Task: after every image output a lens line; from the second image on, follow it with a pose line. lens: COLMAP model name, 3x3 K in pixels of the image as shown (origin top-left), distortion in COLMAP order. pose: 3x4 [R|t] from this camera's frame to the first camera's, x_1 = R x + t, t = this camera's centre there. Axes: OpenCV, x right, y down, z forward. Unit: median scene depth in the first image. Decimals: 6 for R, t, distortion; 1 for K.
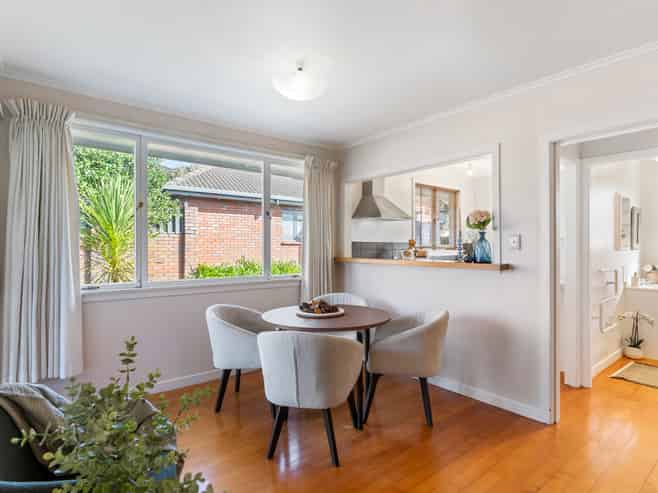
lens RADIAL K [[352.4, 0, 329.2], [0, 352.4, 245.7], [0, 0, 1]] dist [-0.014081, -0.000384]
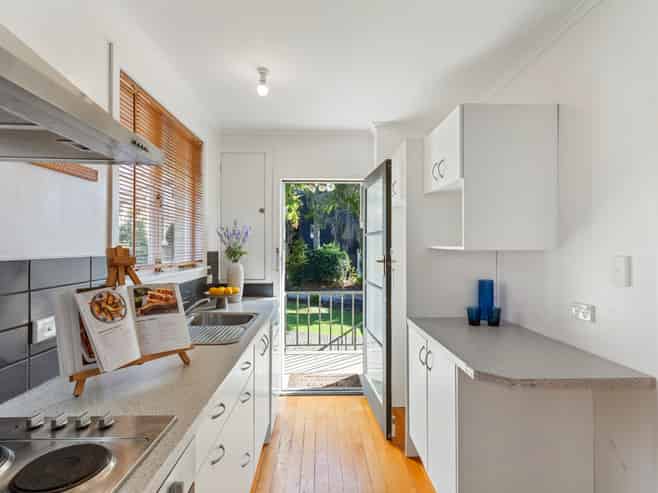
lens RADIAL K [[352.4, 0, 331.9], [0, 352.4, 245.8], [0, 0, 1]] dist [-0.014081, -0.000384]
pose [[0.599218, 0.003758, 0.800577, 0.112934], [-0.004686, 0.999988, -0.001187, -0.019619], [-0.800572, -0.003040, 0.599229, 0.692494]]
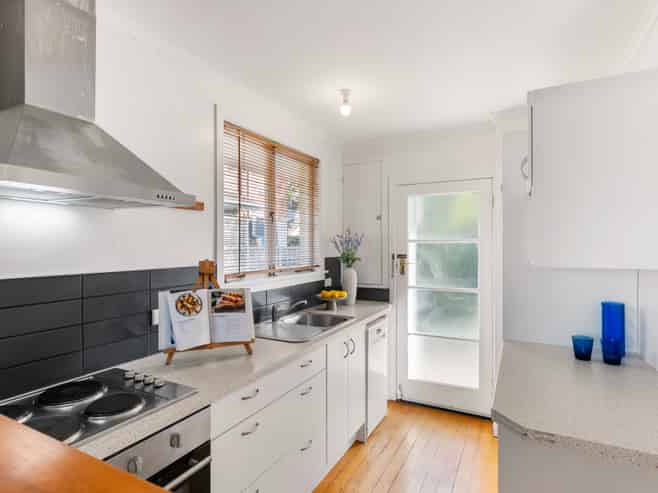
lens RADIAL K [[363.7, 0, 327.5], [0, 363.7, 246.8], [0, 0, 1]] dist [-0.007187, -0.000697]
pose [[0.916785, -0.002539, 0.399372, 0.194788], [-0.001127, 0.999959, 0.008944, -0.035603], [-0.399379, -0.008650, 0.916745, 0.588931]]
